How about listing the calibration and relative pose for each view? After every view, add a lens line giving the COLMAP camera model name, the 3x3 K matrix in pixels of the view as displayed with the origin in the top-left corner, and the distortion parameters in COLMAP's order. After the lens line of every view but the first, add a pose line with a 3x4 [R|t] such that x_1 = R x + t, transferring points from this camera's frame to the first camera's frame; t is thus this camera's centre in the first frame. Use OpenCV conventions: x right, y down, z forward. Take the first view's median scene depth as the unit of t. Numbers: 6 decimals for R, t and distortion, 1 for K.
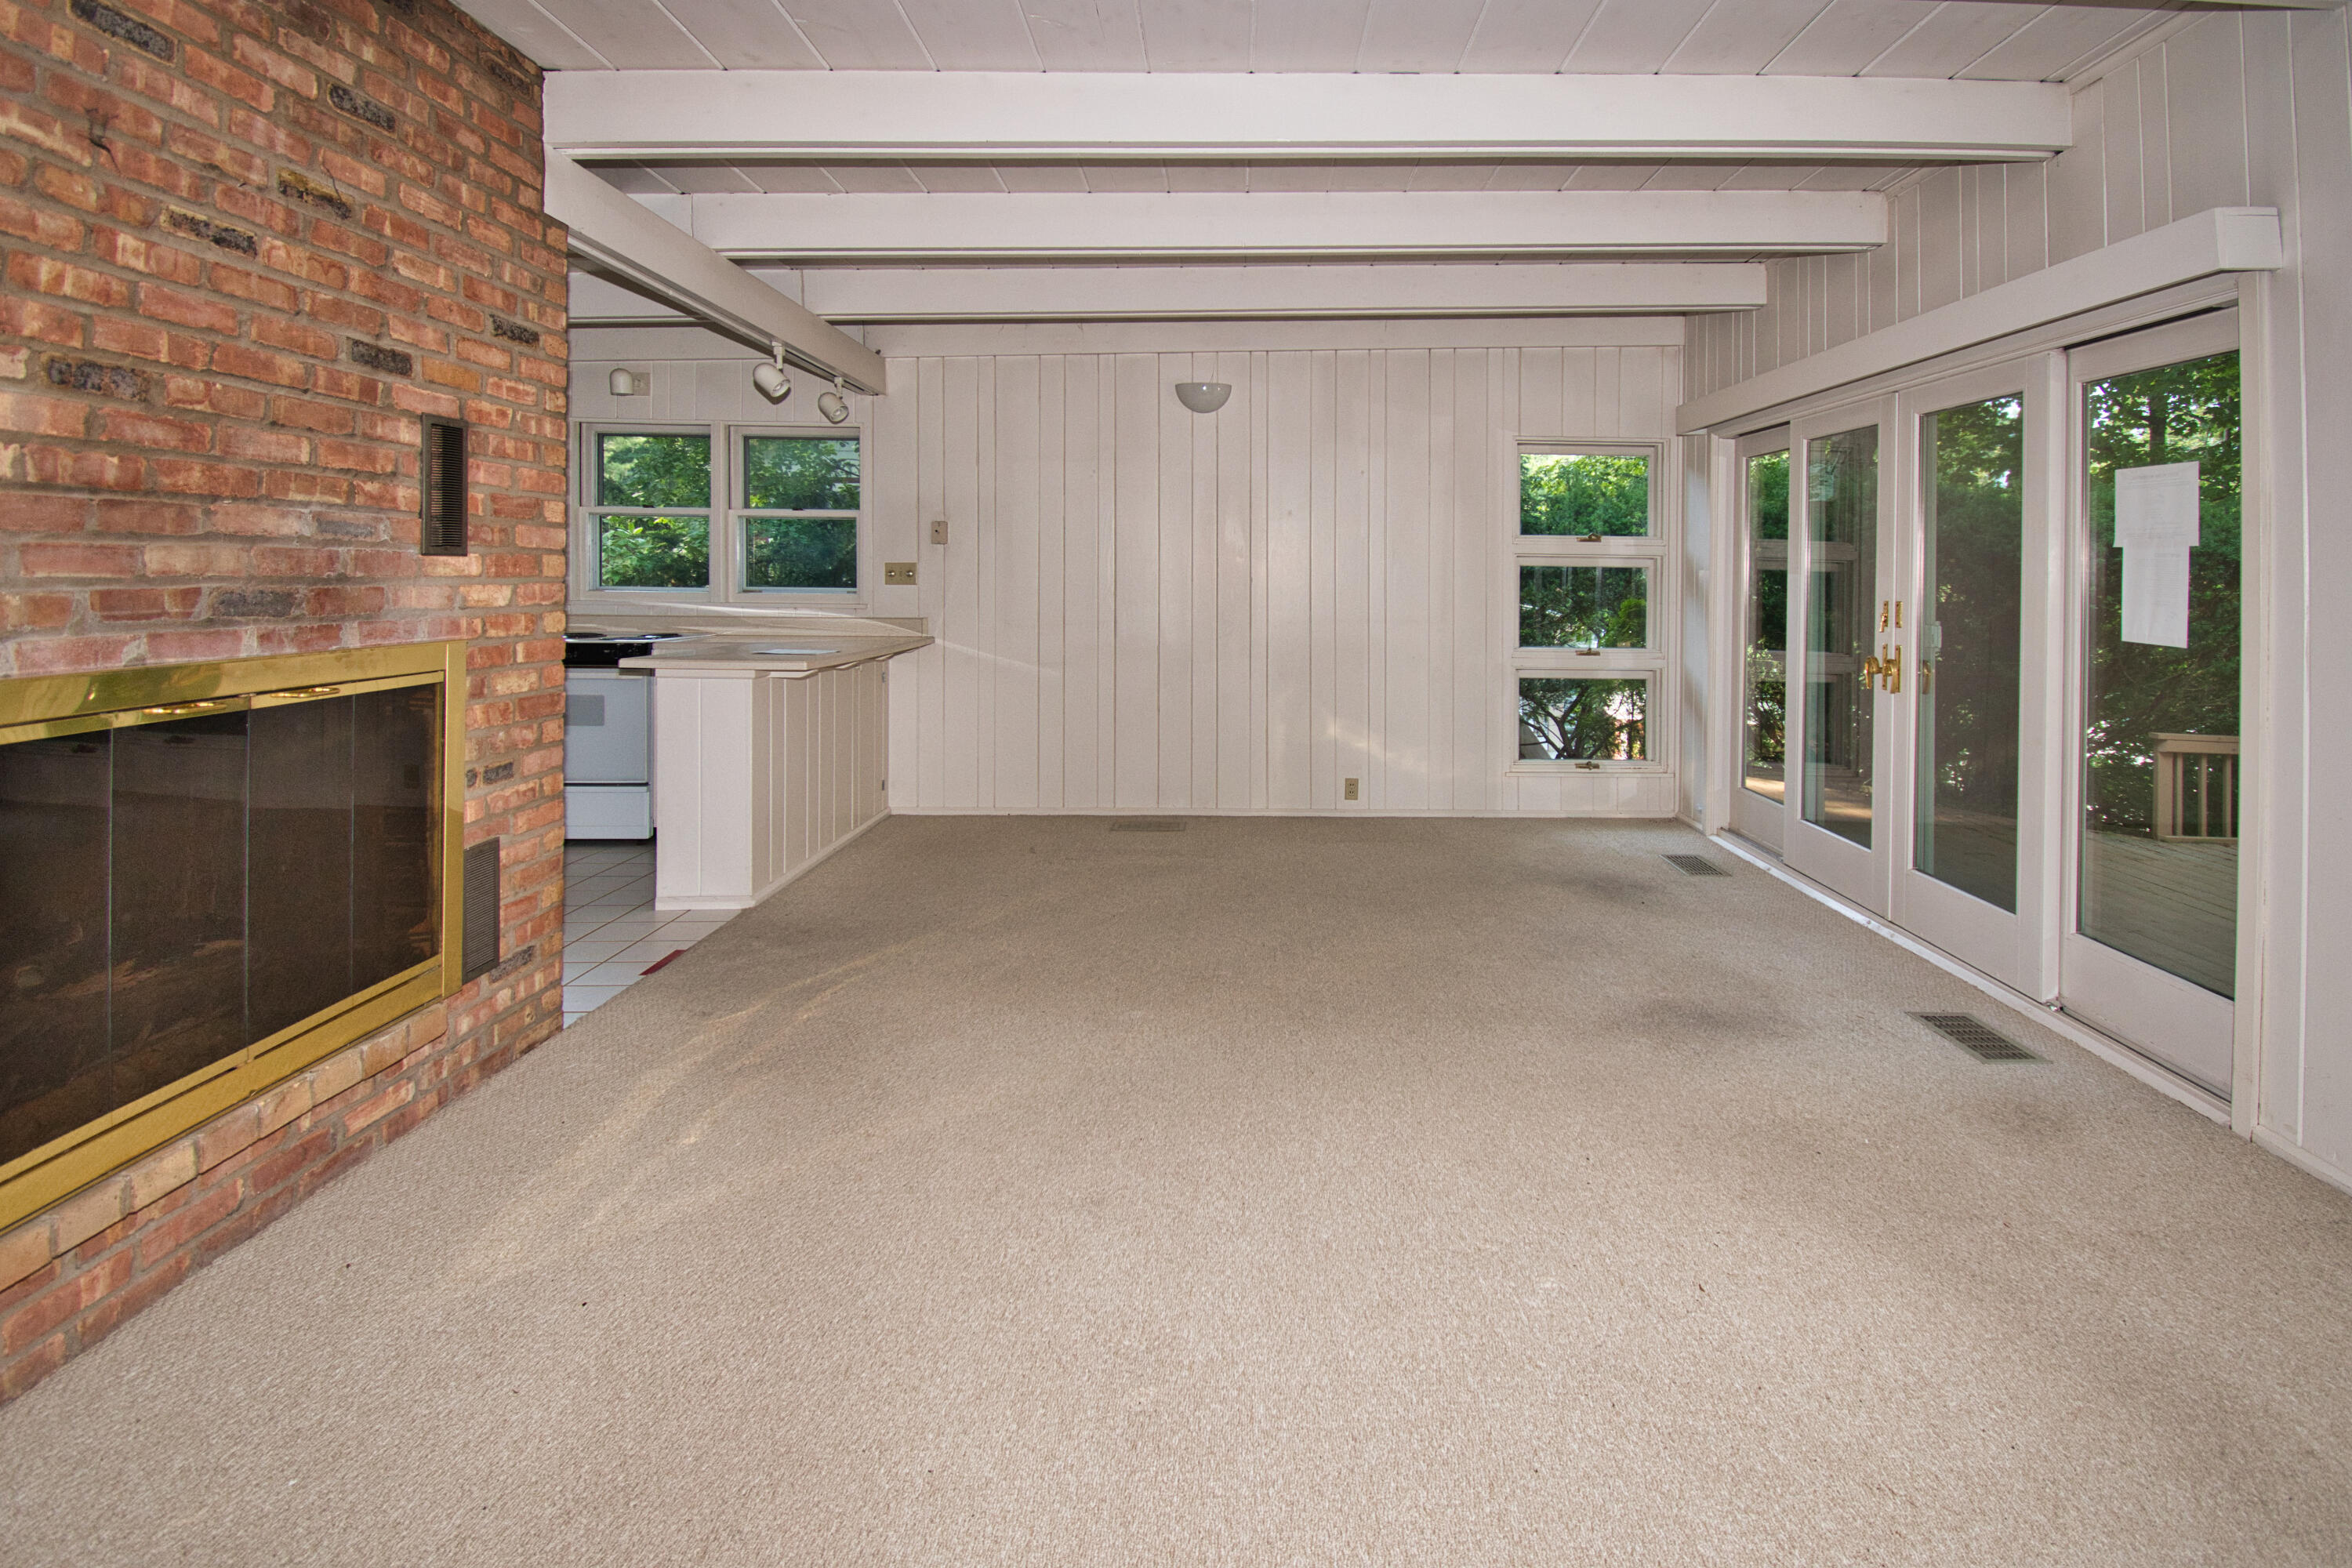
lens RADIAL K [[3022.5, 0, 1176.0], [0, 3022.5, 784.0], [0, 0, 1]] dist [-0.267227, 0.005257]
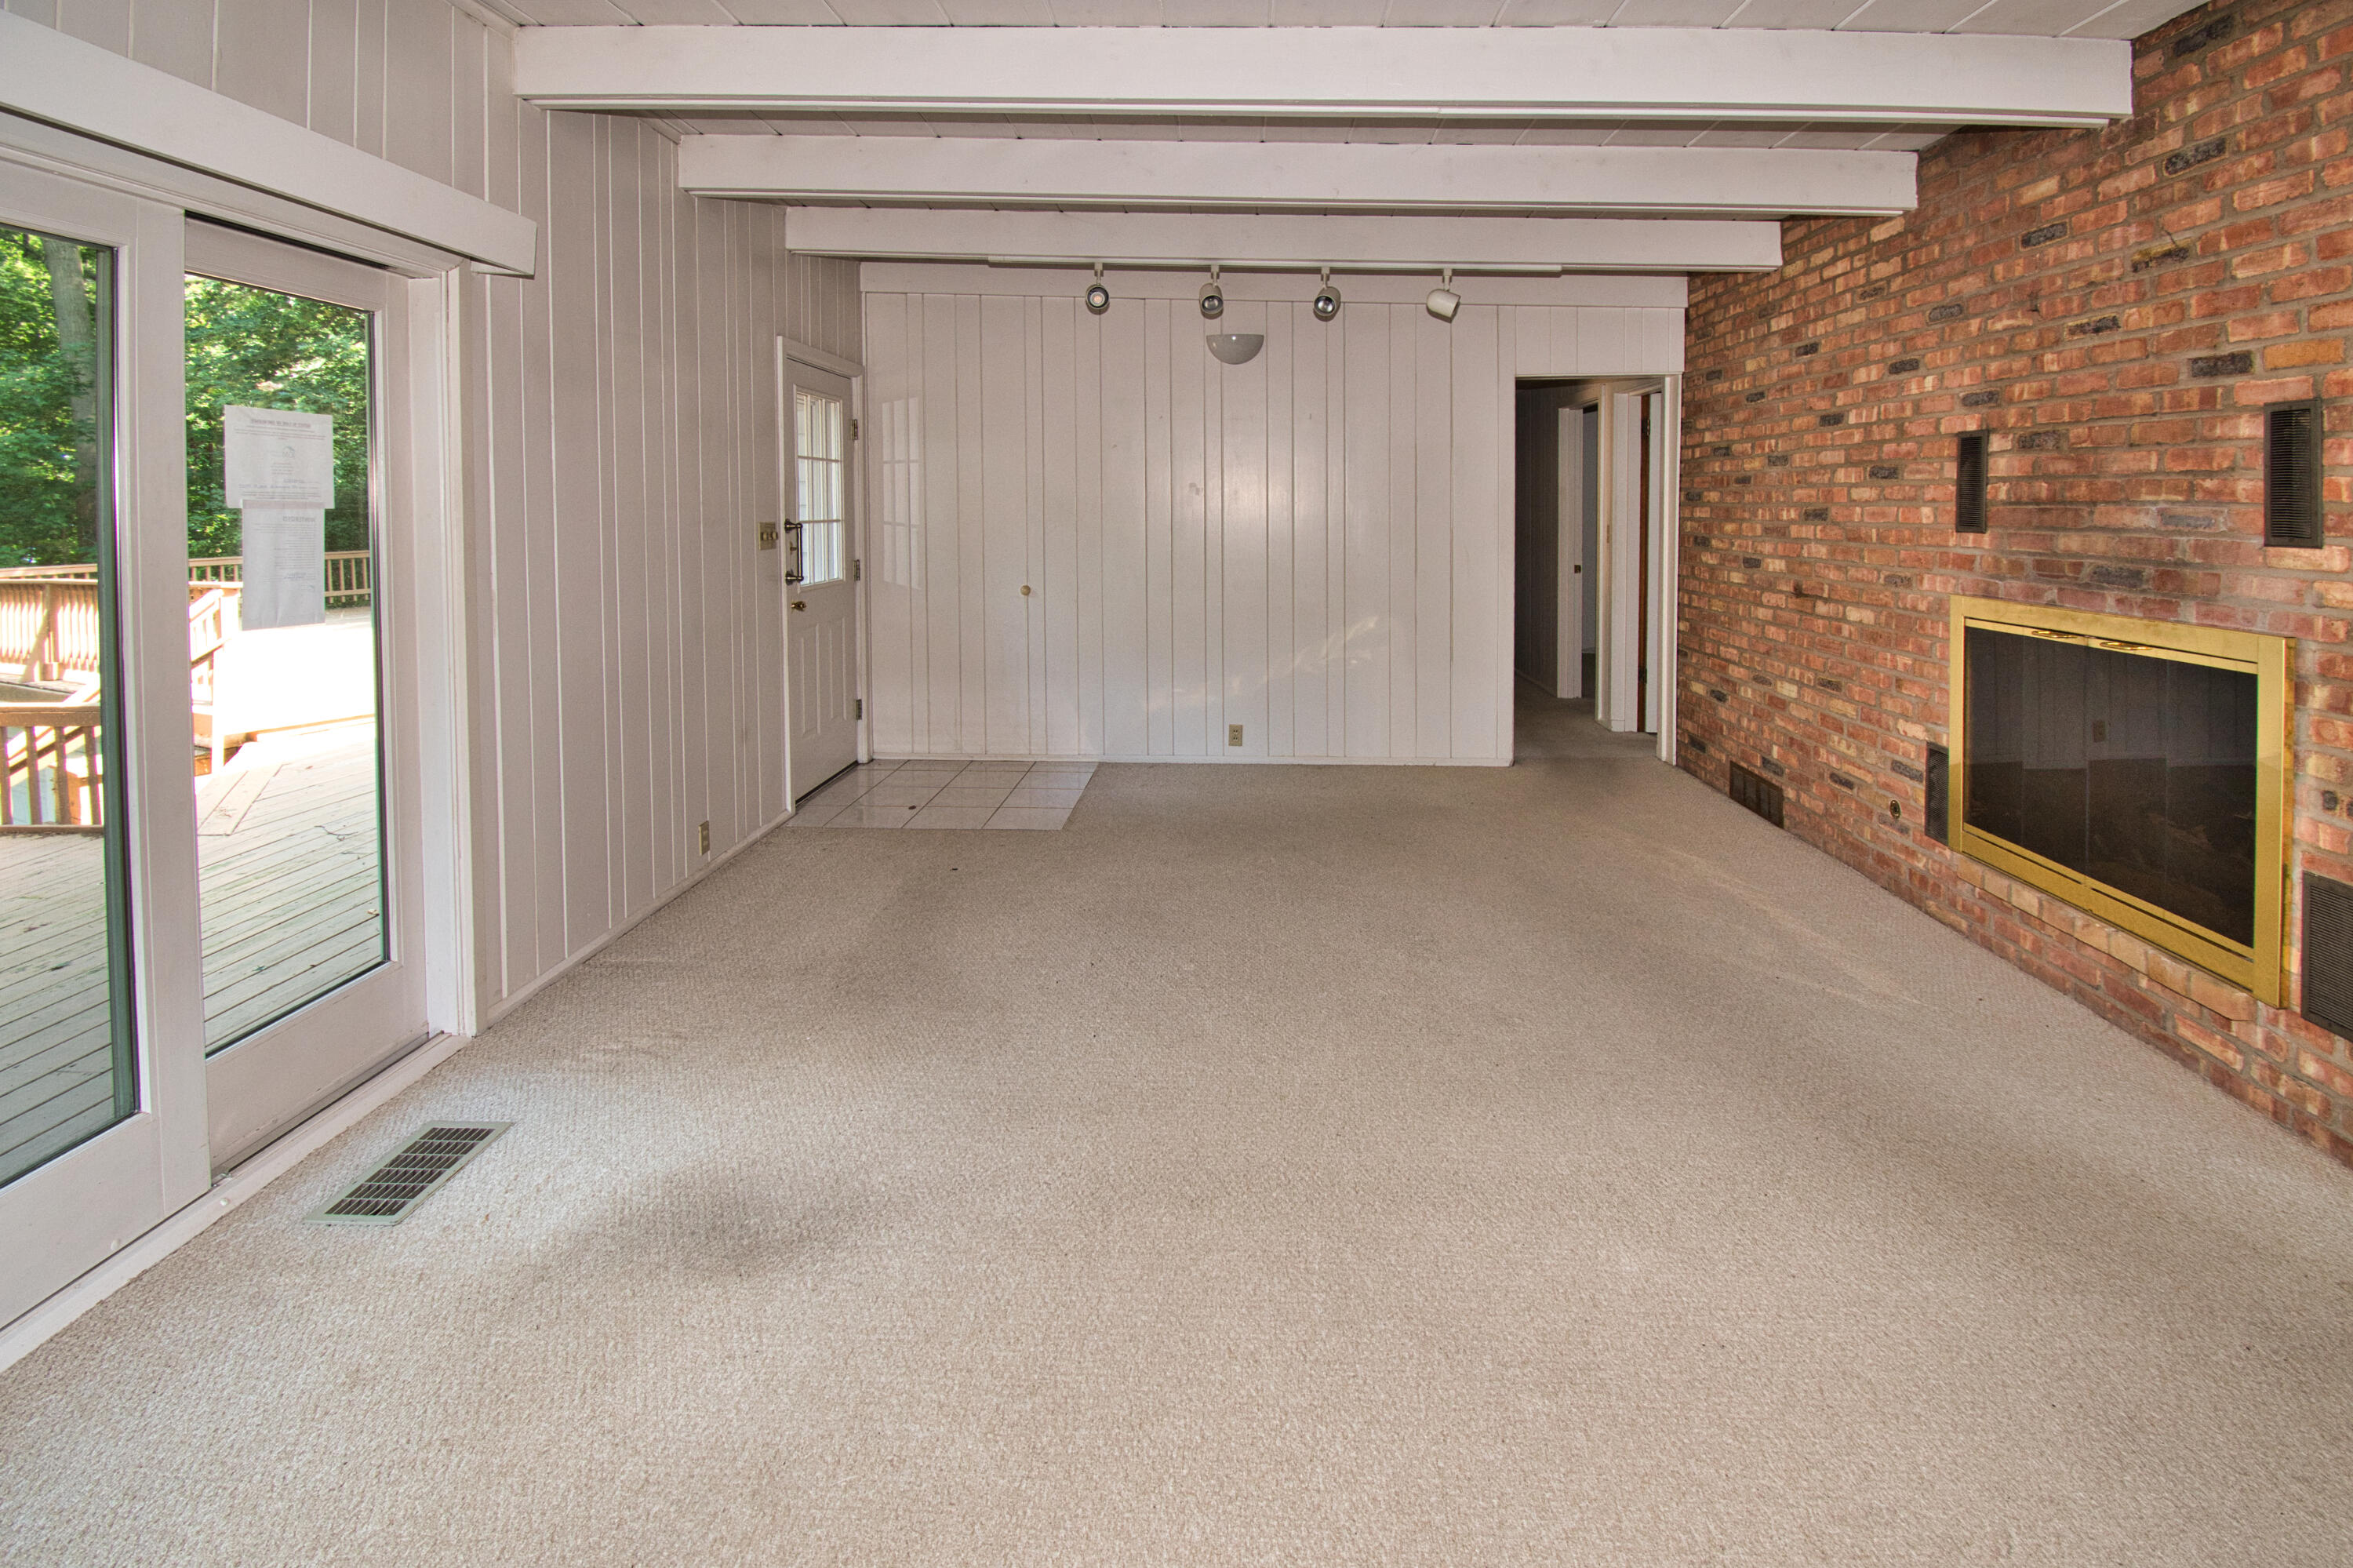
lens RADIAL K [[3023.9, 0, 1176.5], [0, 3023.9, 784.0], [0, 0, 1]] dist [-0.267227, 0.005257]
pose [[-0.999999, 0.001069, -0.001054, 0.127800], [0.000889, 0.987332, 0.158664, -0.172684], [0.001210, 0.158663, -0.987332, 2.224379]]
